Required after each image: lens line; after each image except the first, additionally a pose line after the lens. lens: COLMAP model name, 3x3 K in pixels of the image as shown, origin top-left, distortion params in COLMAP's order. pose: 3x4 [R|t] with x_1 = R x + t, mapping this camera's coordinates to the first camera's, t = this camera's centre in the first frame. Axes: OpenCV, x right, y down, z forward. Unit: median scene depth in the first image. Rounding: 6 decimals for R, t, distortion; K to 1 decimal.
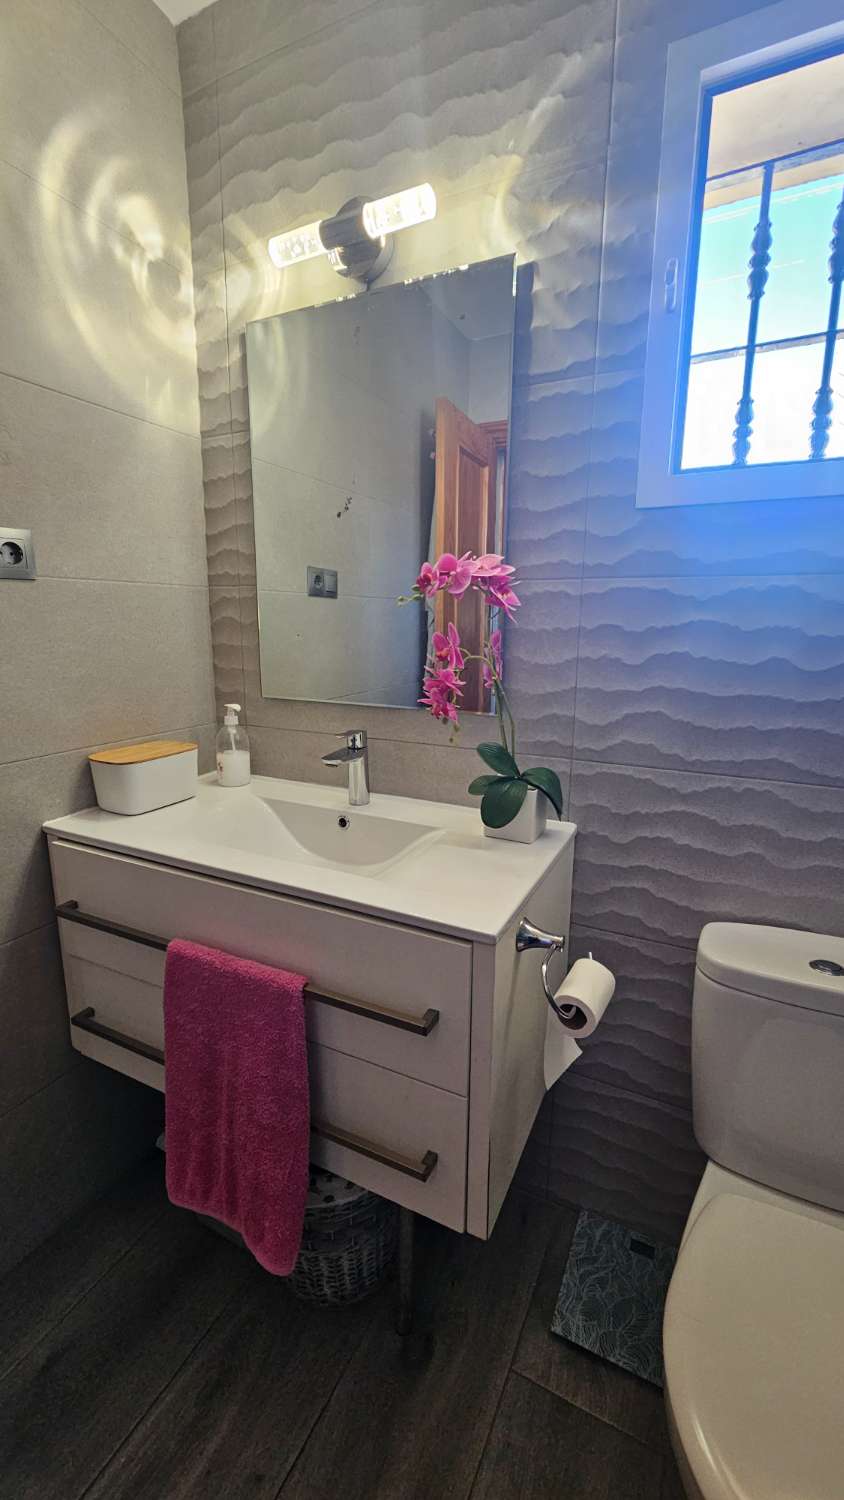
lens RADIAL K [[613.2, 0, 419.9], [0, 613.2, 741.0], [0, 0, 1]] dist [-0.000886, -0.000604]
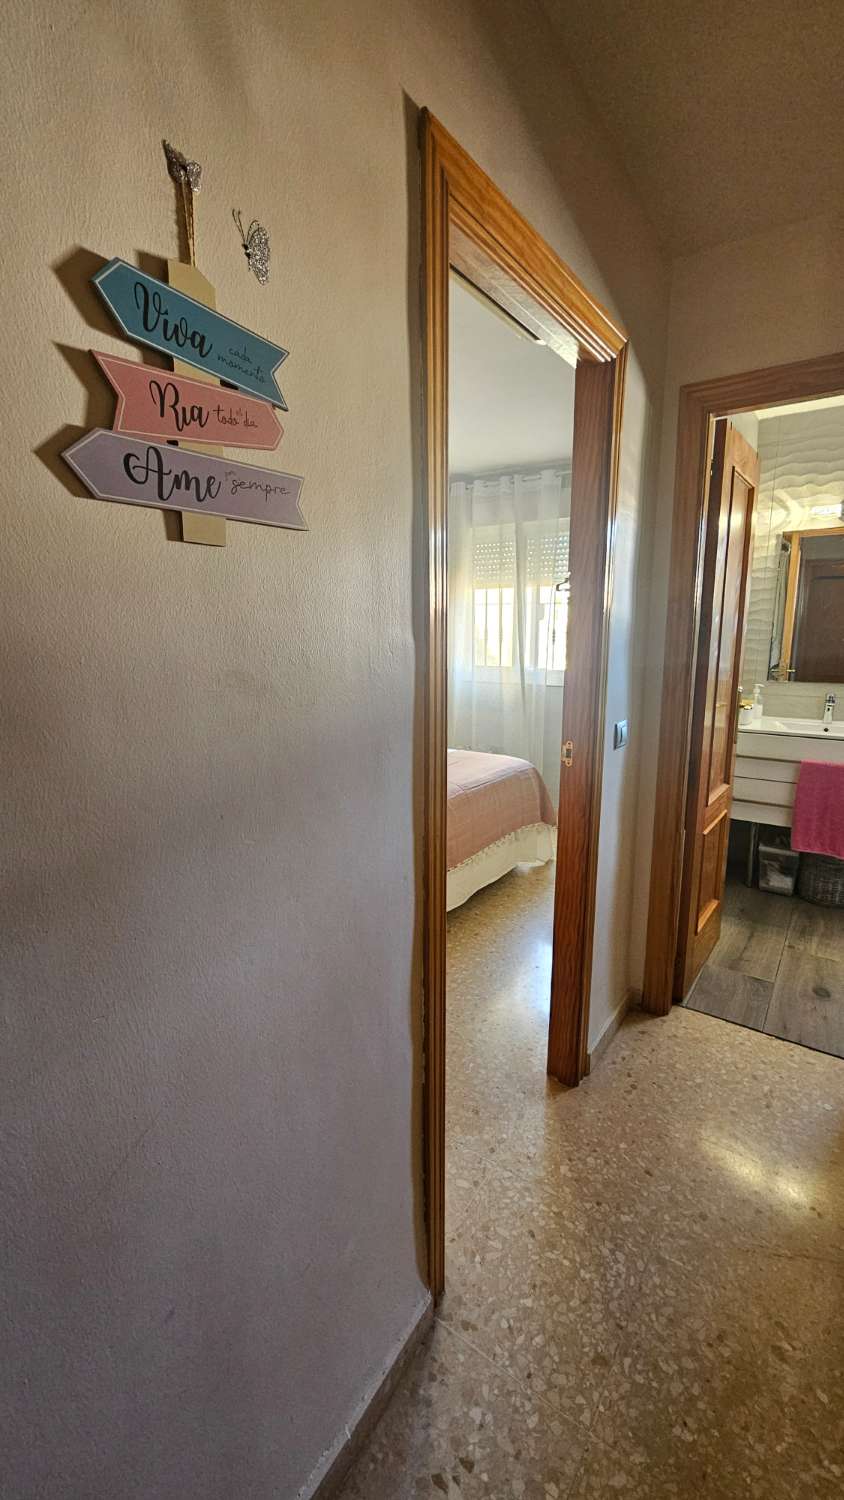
lens RADIAL K [[618.7, 0, 417.7], [0, 618.7, 743.6], [0, 0, 1]] dist [0.008418, -0.003822]
pose [[0.989216, 0.009352, -0.146168, -1.698387], [-0.010503, 0.999920, -0.007102, 0.270492], [0.146090, 0.008560, 0.989234, -2.118290]]
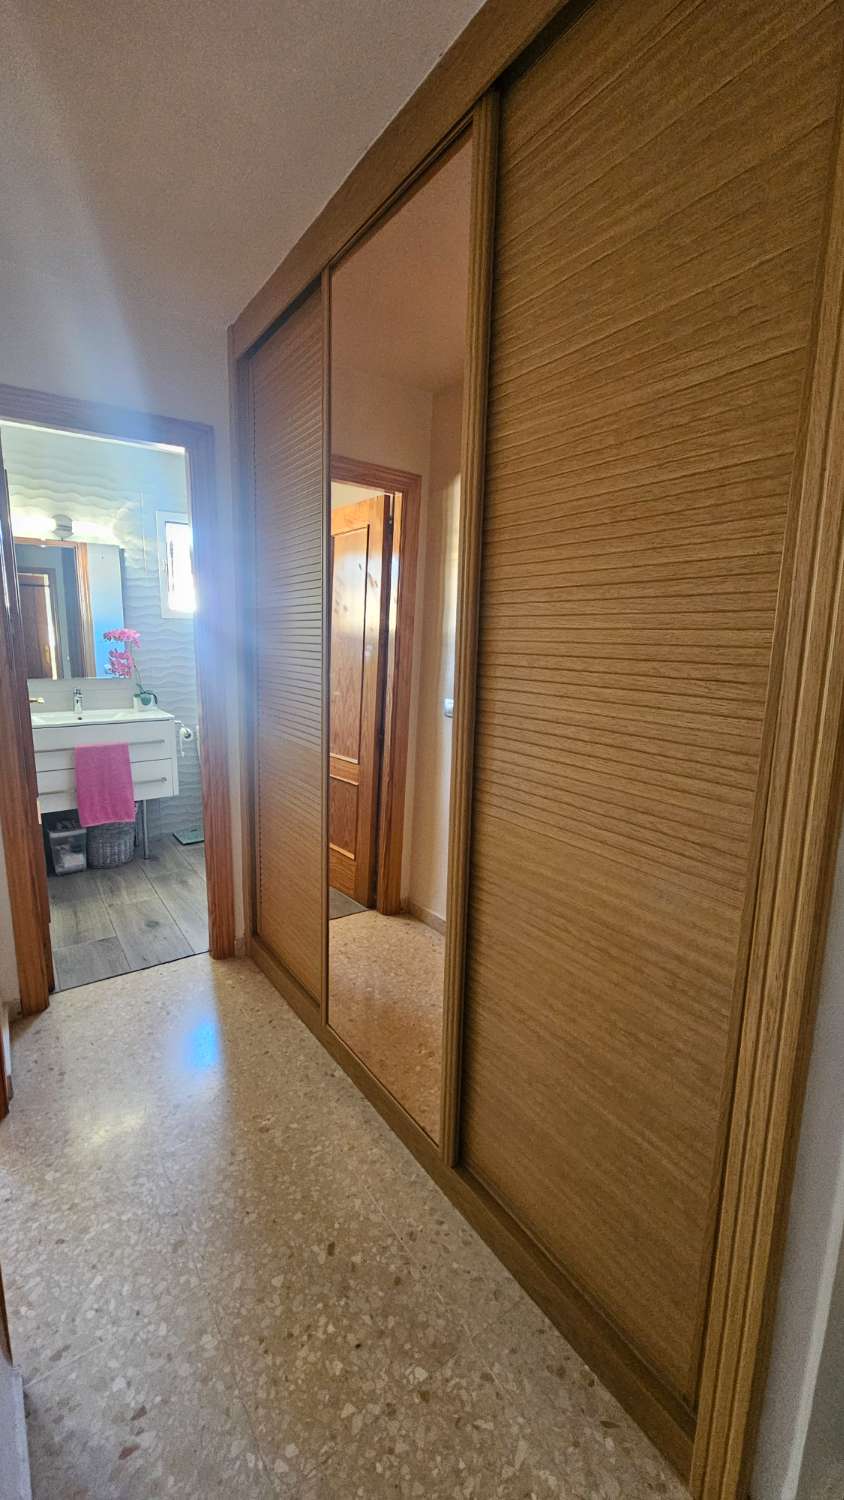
lens RADIAL K [[618.7, 0, 417.7], [0, 618.7, 743.6], [0, 0, 1]] dist [0.008418, -0.003822]
pose [[0.479330, -0.153794, 0.864055, -2.269761], [0.162057, 0.983106, 0.085084, 0.307526], [-0.862543, 0.099242, 0.496156, -2.138336]]
